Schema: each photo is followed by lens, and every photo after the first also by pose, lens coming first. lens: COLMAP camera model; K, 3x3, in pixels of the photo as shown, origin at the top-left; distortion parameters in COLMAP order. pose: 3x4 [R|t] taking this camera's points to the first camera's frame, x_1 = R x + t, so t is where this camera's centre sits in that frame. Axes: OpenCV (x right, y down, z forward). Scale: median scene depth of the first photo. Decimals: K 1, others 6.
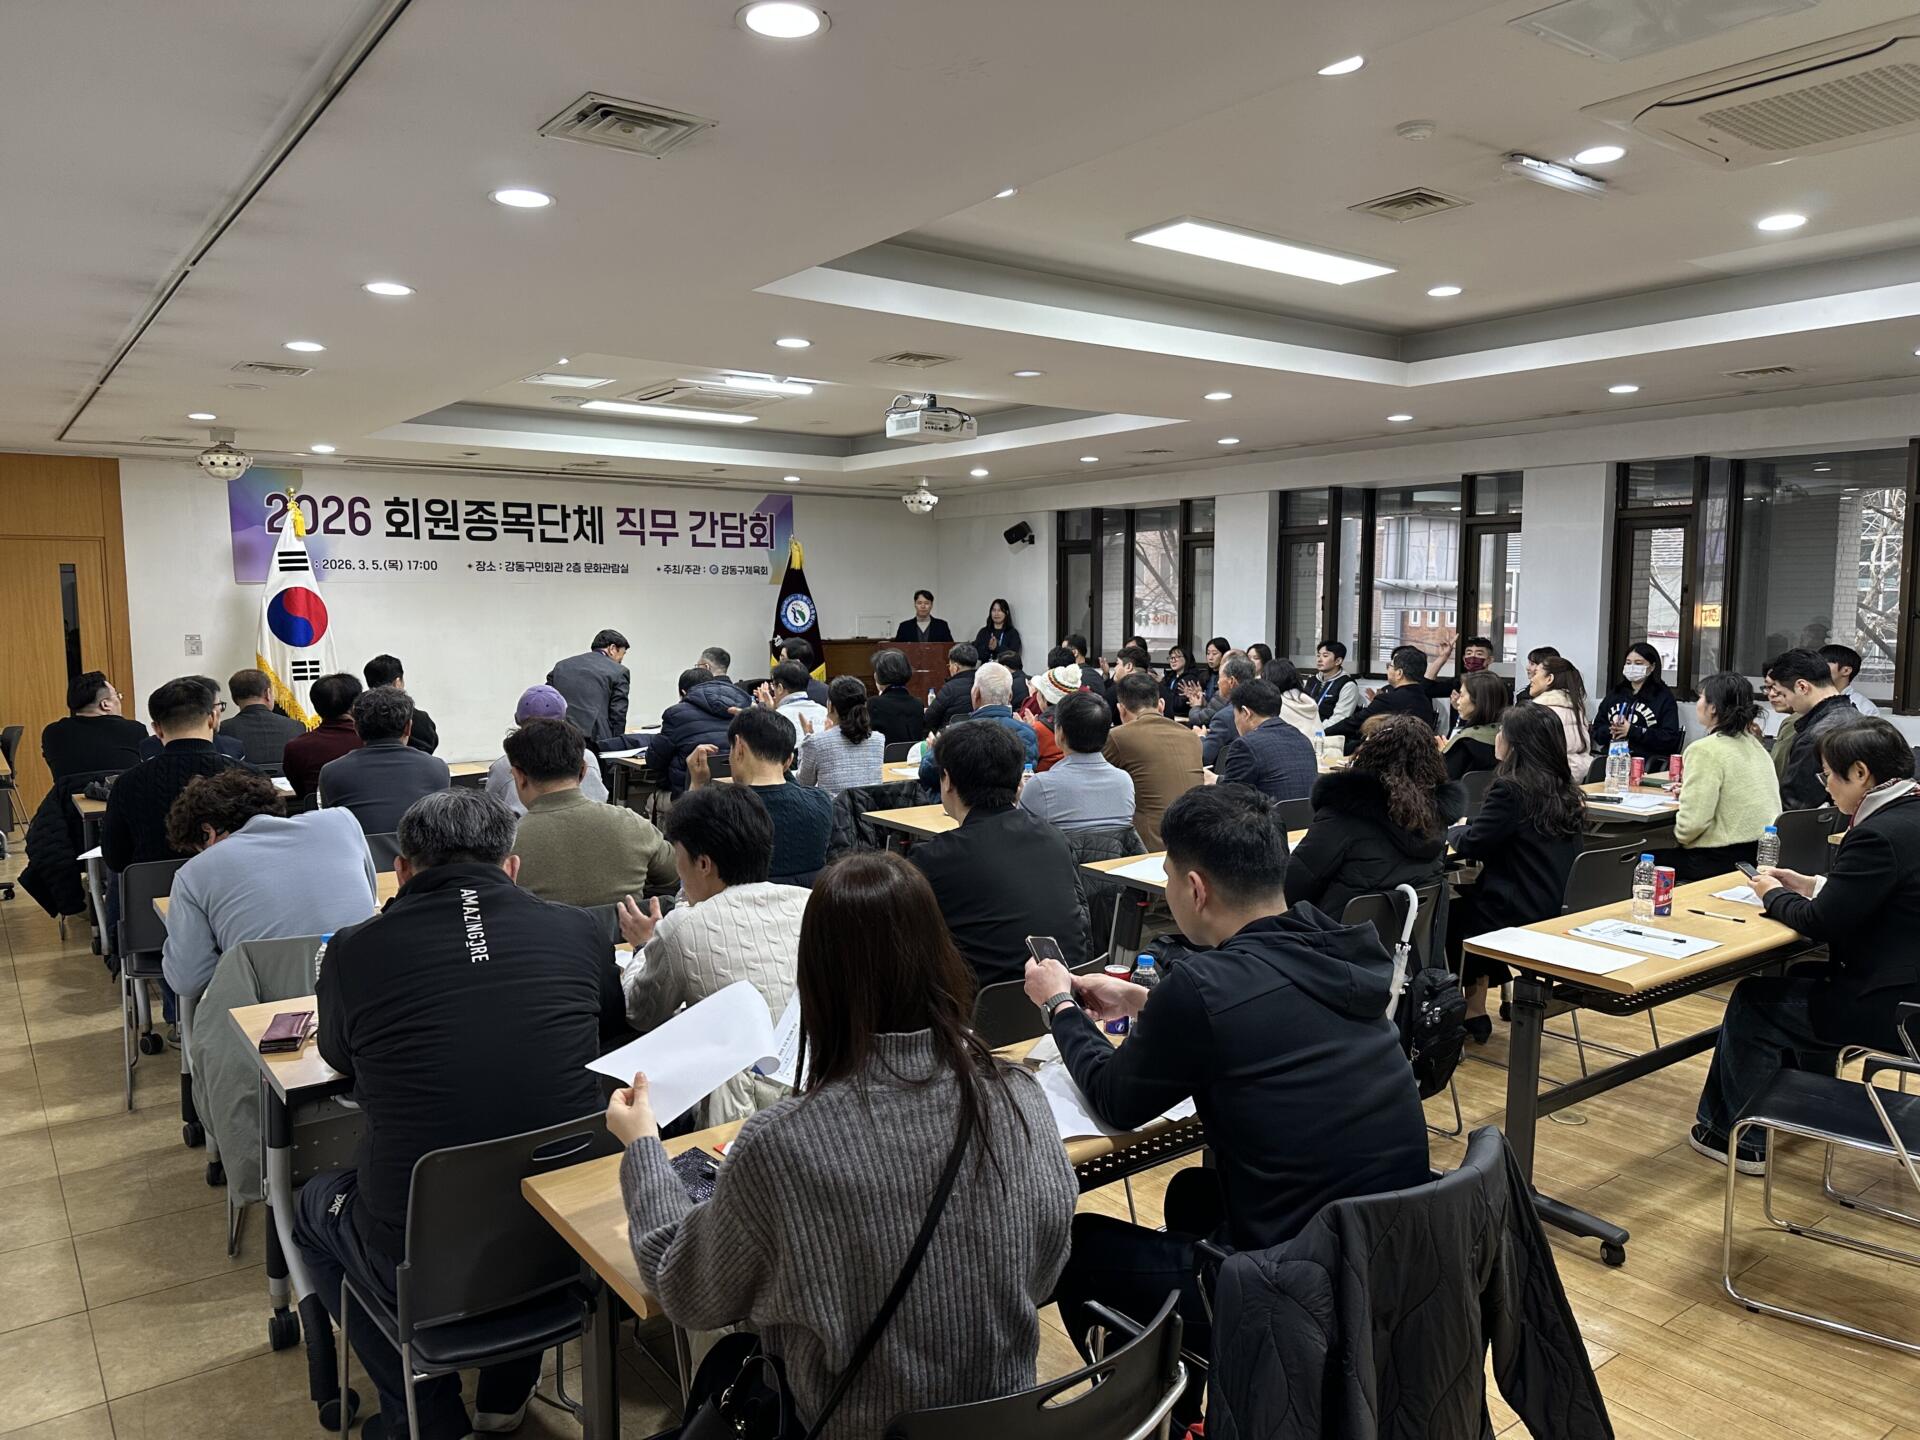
lens RADIAL K [[1352.6, 0, 960.4], [0, 1352.6, 723.8], [0, 0, 1]] dist [-0.037718, -0.001696]
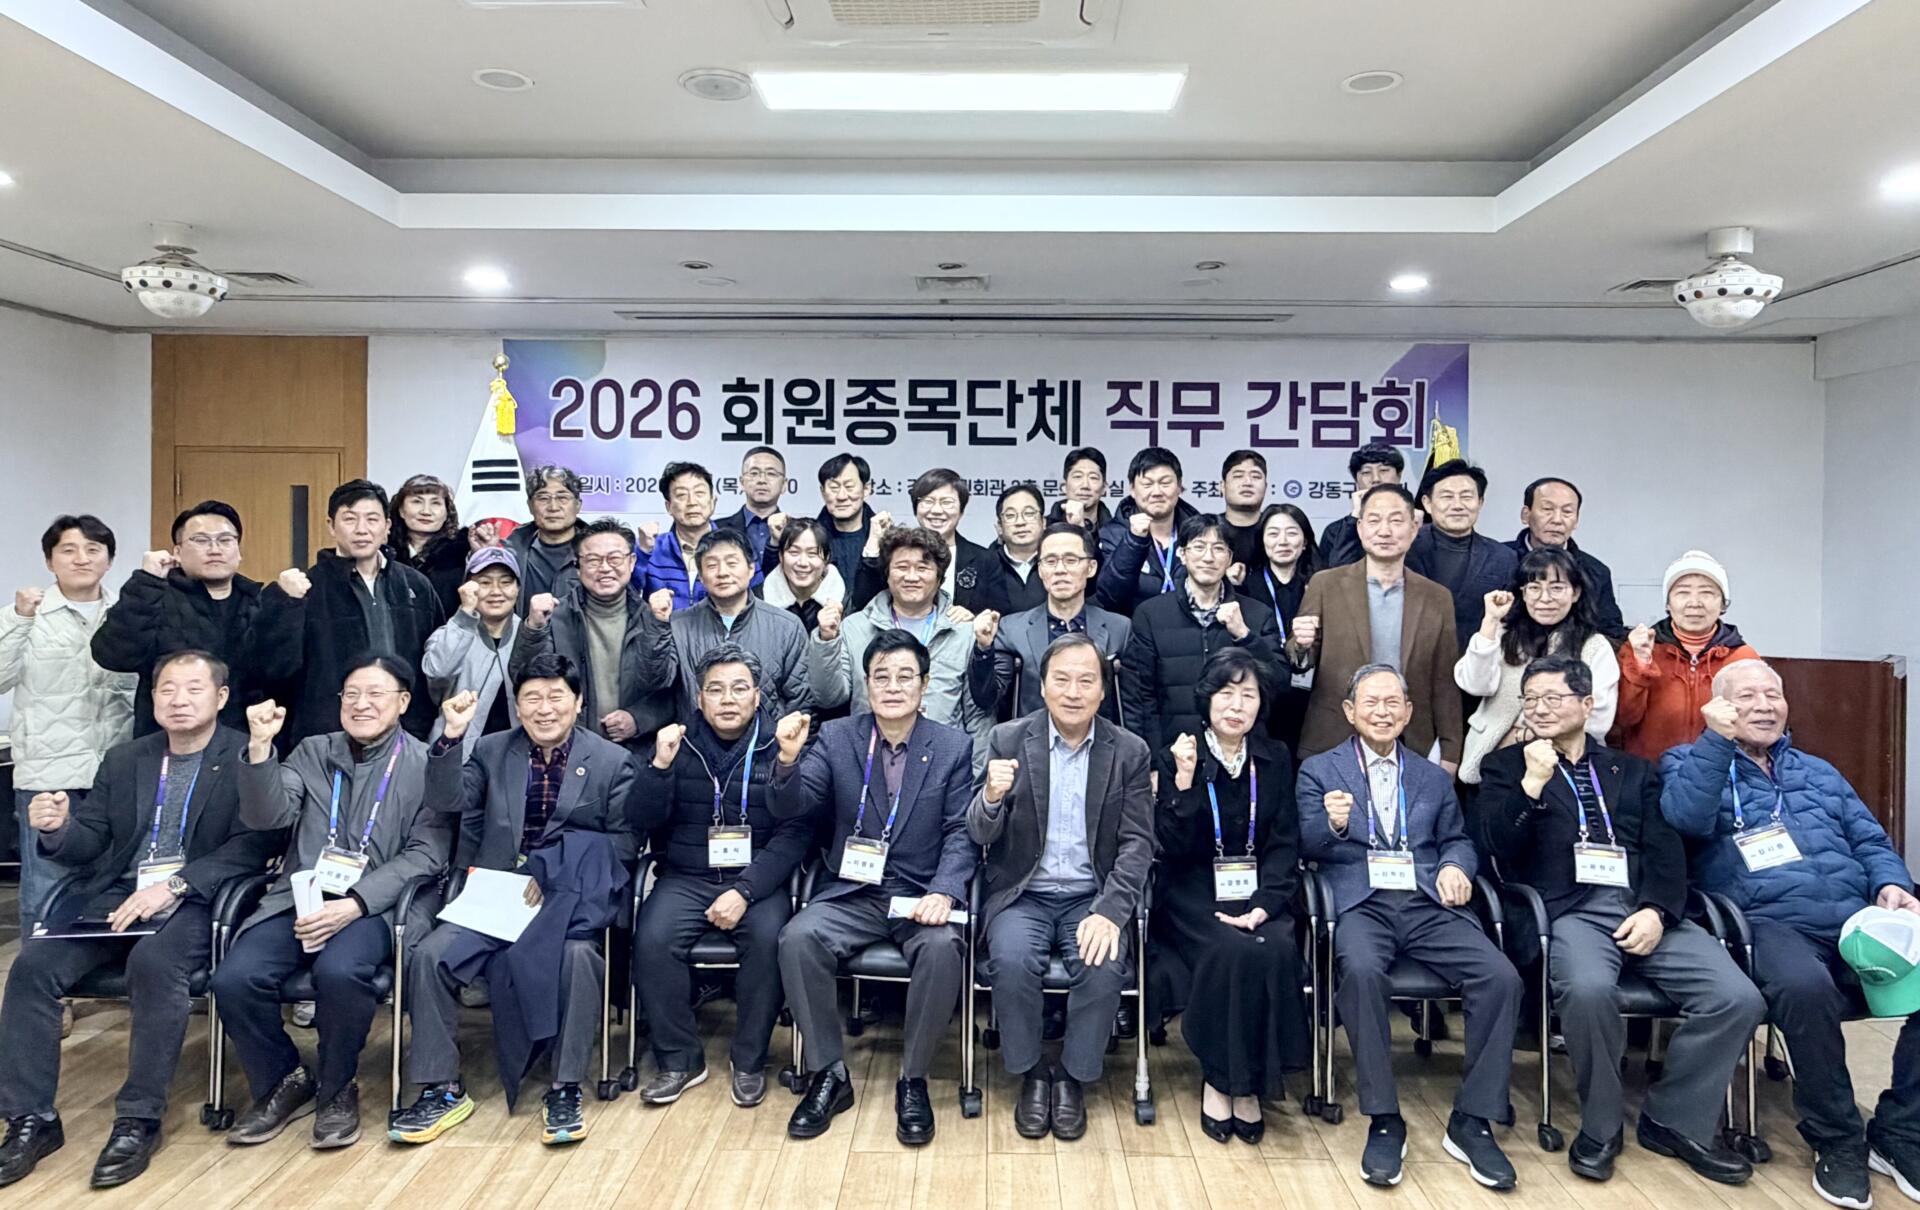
lens RADIAL K [[1243.6, 0, 959.3], [0, 1243.6, 606.4], [0, 0, 1]] dist [0.028119, -0.001631]
pose [[0.782164, 0.034321, -0.622127, 0.026026], [-0.063256, 0.997697, -0.024488, -0.051597], [0.619853, 0.058507, 0.782534, 0.584727]]
